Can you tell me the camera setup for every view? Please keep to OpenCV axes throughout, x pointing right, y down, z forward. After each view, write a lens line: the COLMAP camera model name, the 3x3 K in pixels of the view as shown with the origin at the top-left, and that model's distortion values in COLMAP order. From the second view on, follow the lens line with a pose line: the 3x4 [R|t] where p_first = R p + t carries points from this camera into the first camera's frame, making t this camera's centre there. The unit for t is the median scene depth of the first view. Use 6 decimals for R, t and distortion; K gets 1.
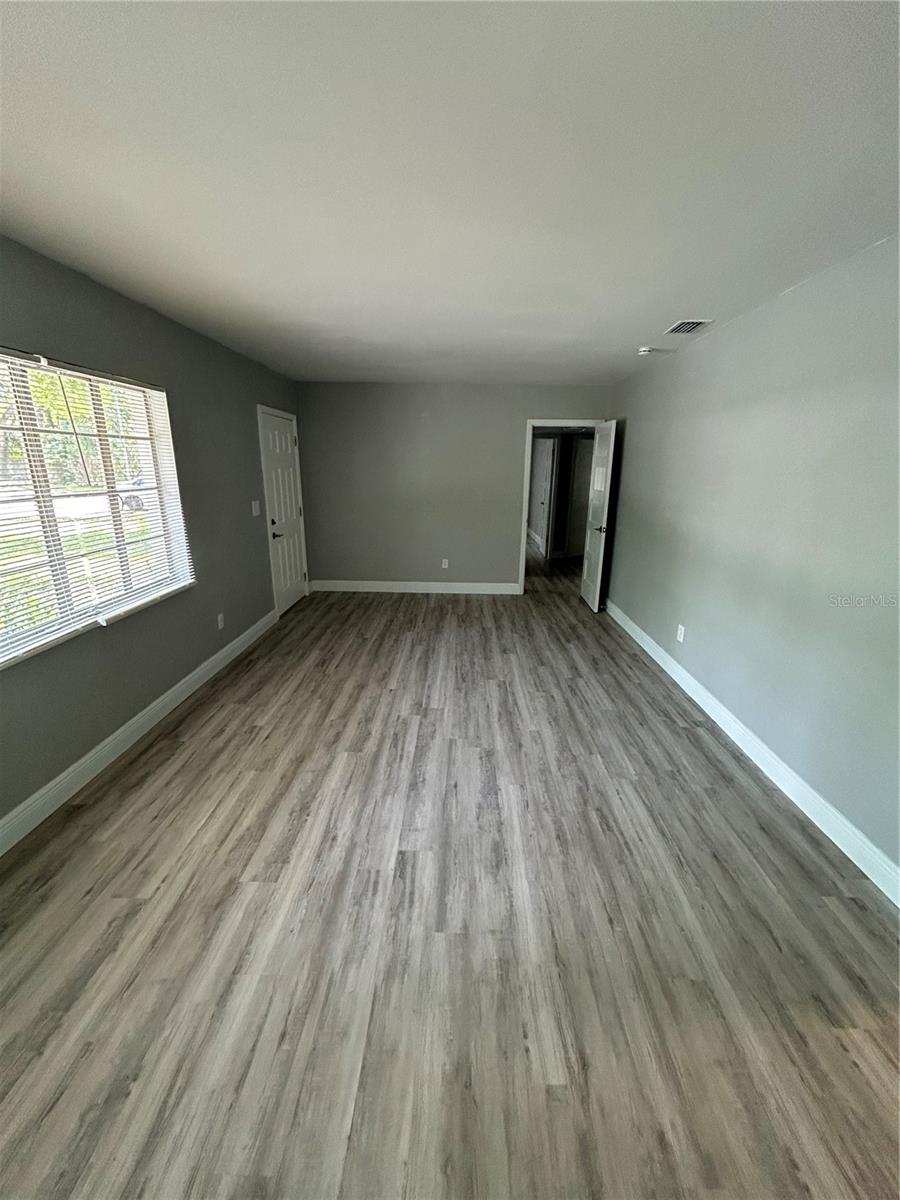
lens RADIAL K [[482.3, 0, 450.0], [0, 482.3, 600.0], [0, 0, 1]] dist [-0.001955, -0.000123]
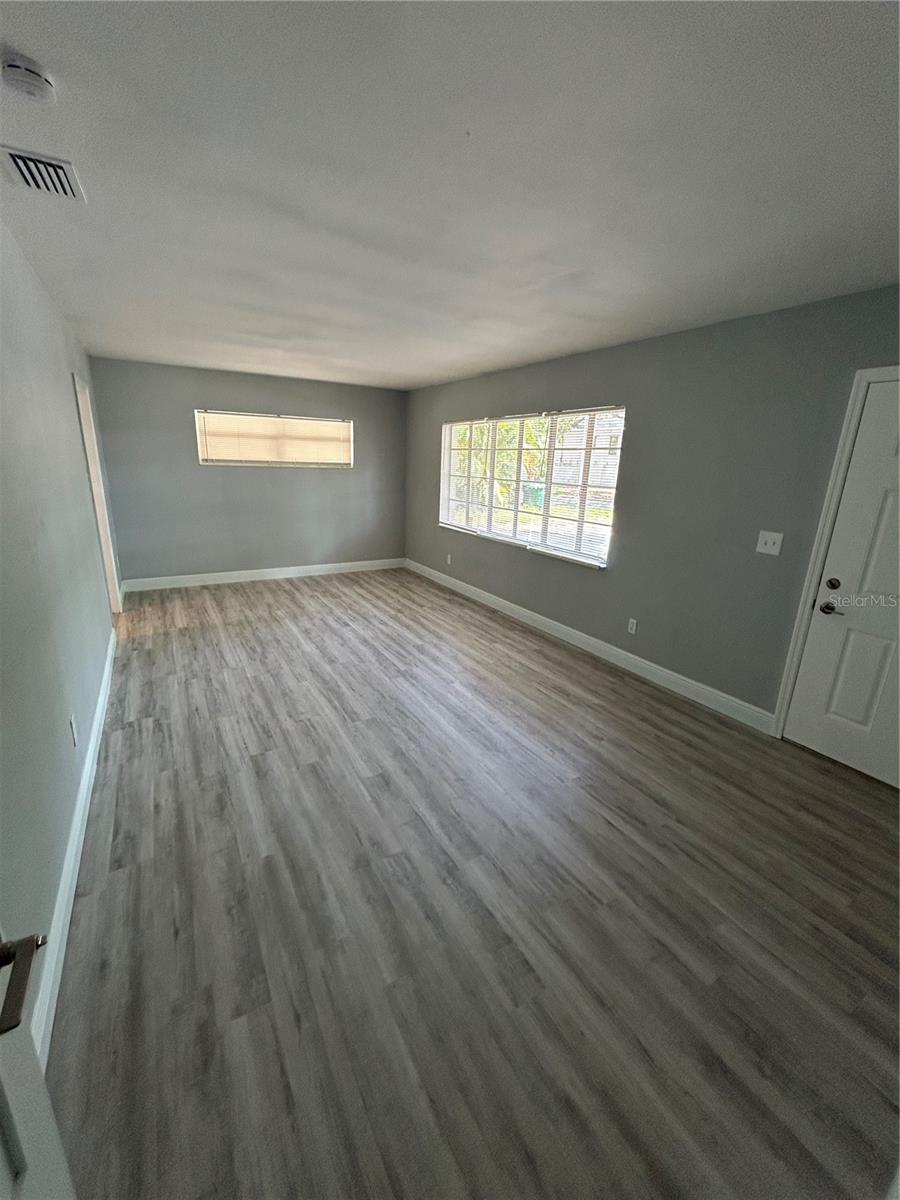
lens RADIAL K [[482.3, 0, 450.0], [0, 482.3, 600.0], [0, 0, 1]] dist [-0.001955, -0.000123]
pose [[-0.845169, 0.109553, -0.523151, 0.473603], [-0.187800, 0.855499, 0.482548, -0.540172], [0.500420, 0.506082, -0.702468, 1.940830]]
